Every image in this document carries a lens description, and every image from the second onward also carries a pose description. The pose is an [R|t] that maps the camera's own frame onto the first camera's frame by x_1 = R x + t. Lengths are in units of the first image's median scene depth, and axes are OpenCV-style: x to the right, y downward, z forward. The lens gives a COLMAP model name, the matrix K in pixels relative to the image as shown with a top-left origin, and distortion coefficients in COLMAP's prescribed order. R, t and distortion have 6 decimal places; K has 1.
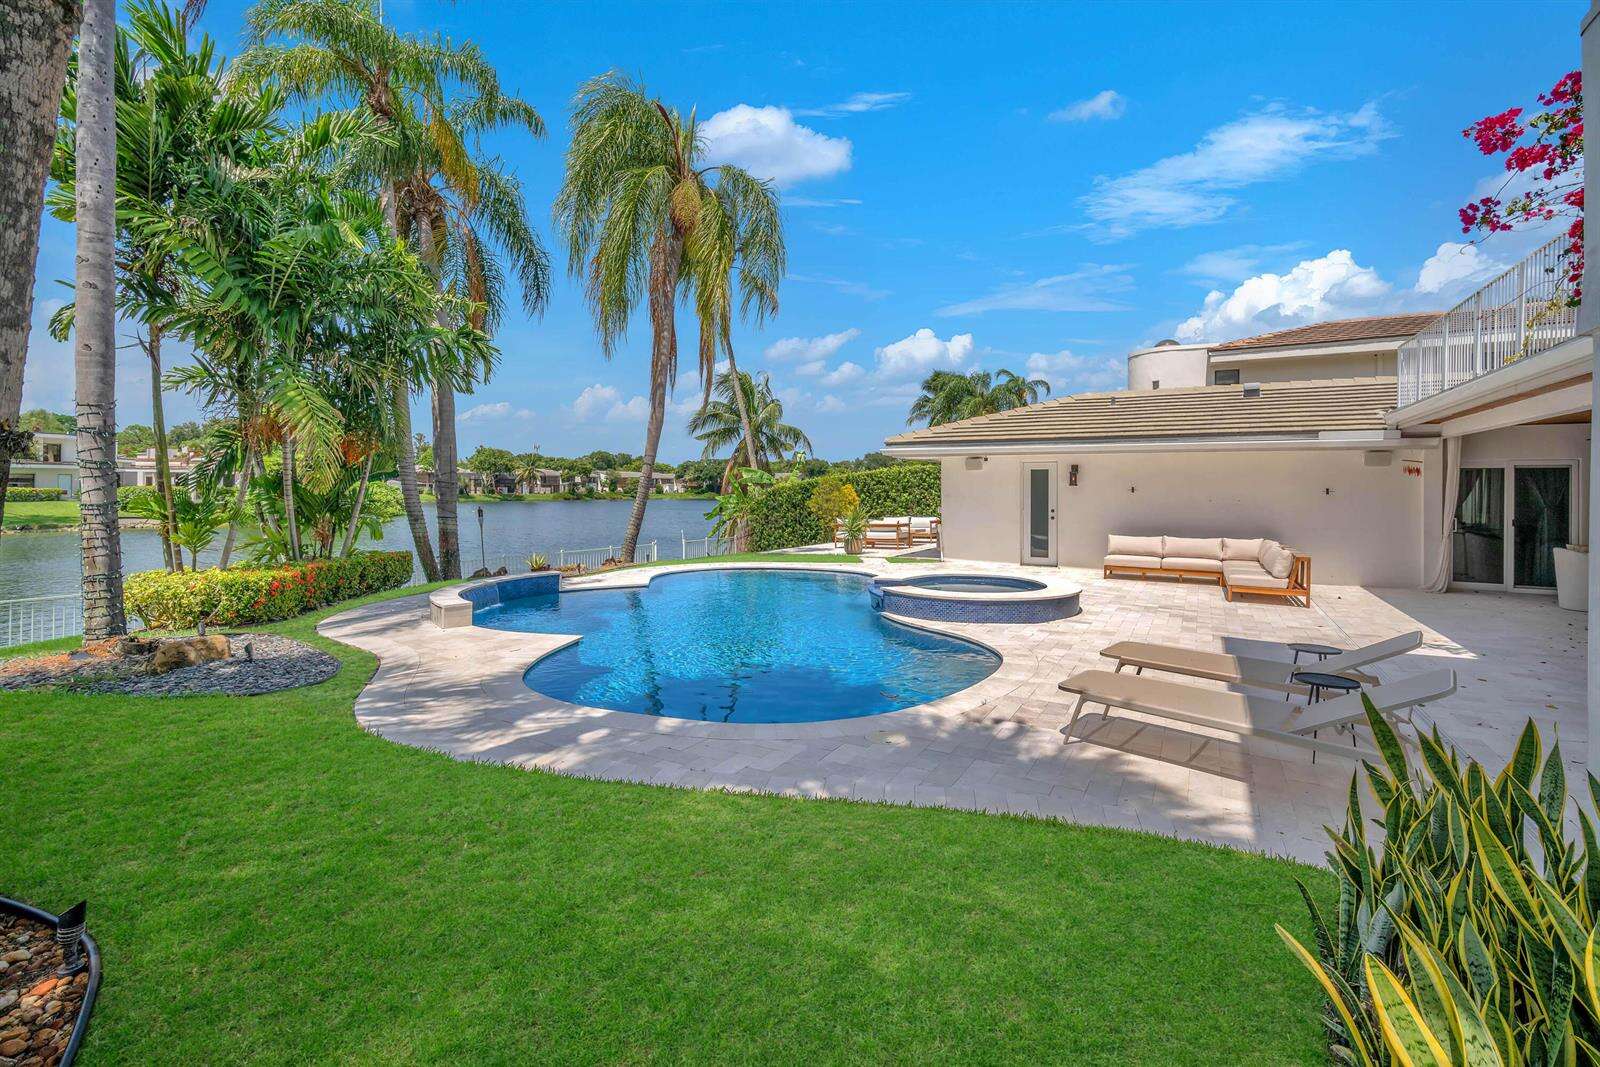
lens RADIAL K [[723.9, 0, 831.5], [0, 723.9, 495.1], [0, 0, 1]] dist [-0.014939, 0.000062]
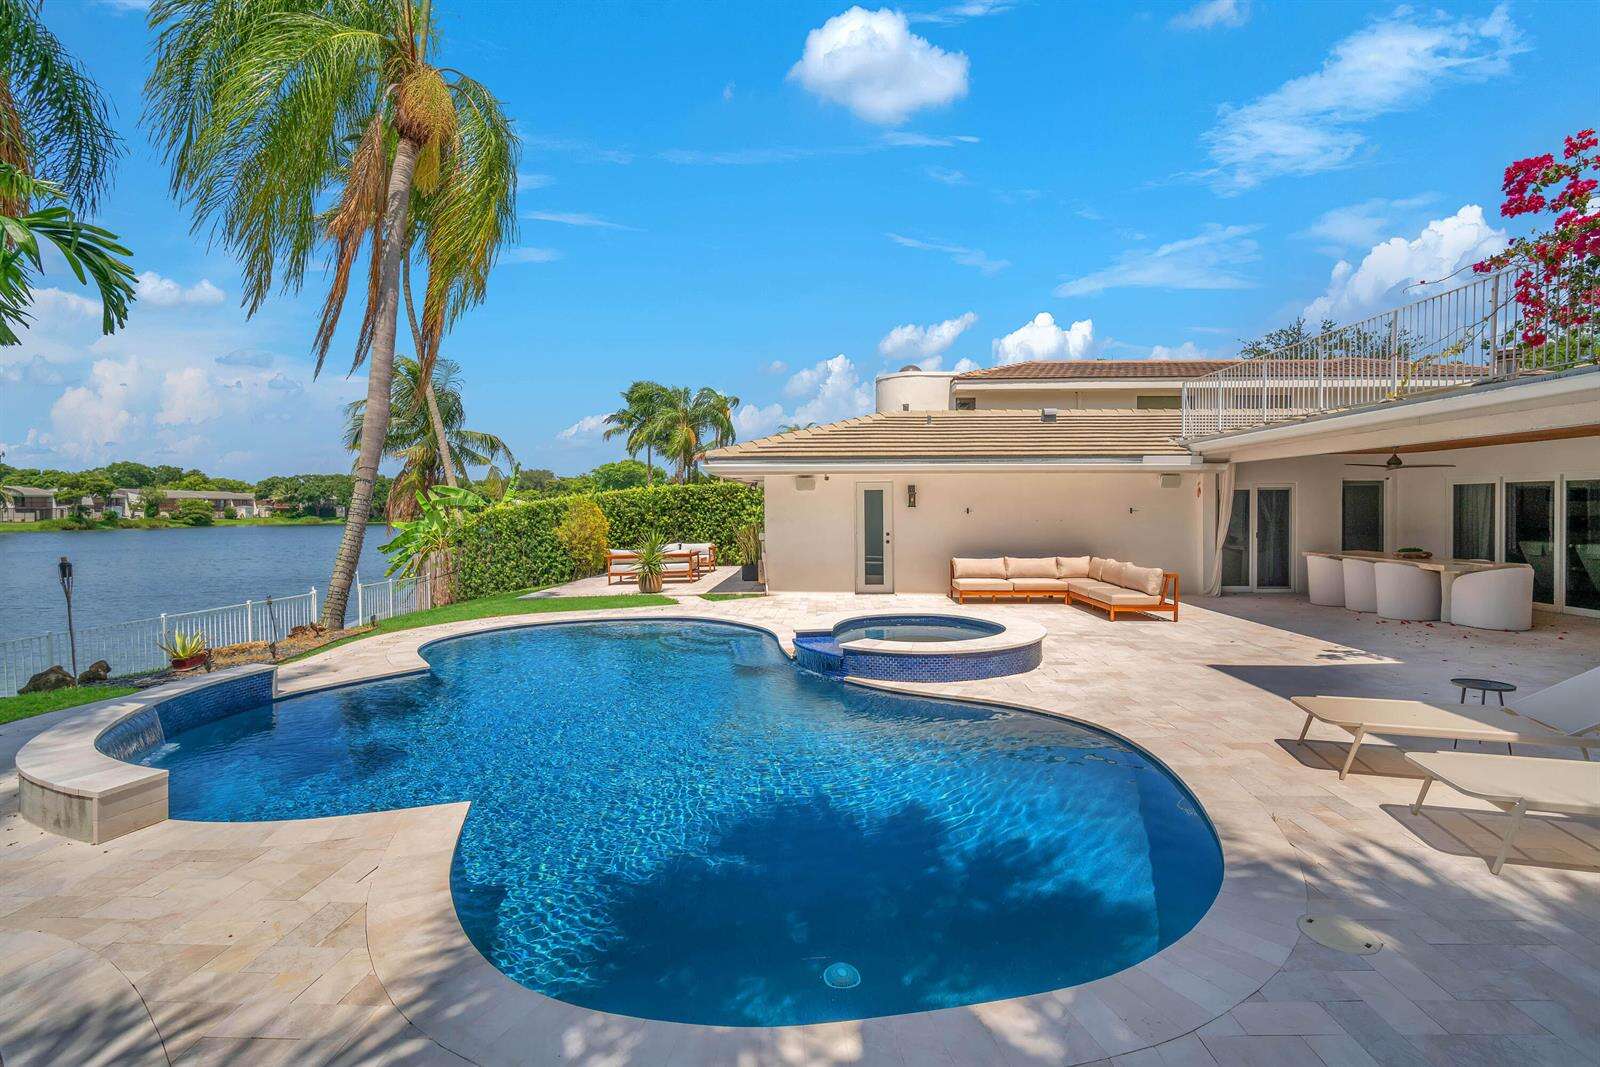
lens RADIAL K [[715.6, 0, 849.2], [0, 715.6, 524.5], [0, 0, 1]] dist [-0.009770, 0.000992]
pose [[0.879970, -0.020482, 0.474588, -0.152656], [0.013544, 0.999746, 0.018032, -0.007068], [-0.474837, -0.009440, 0.880023, 0.180125]]
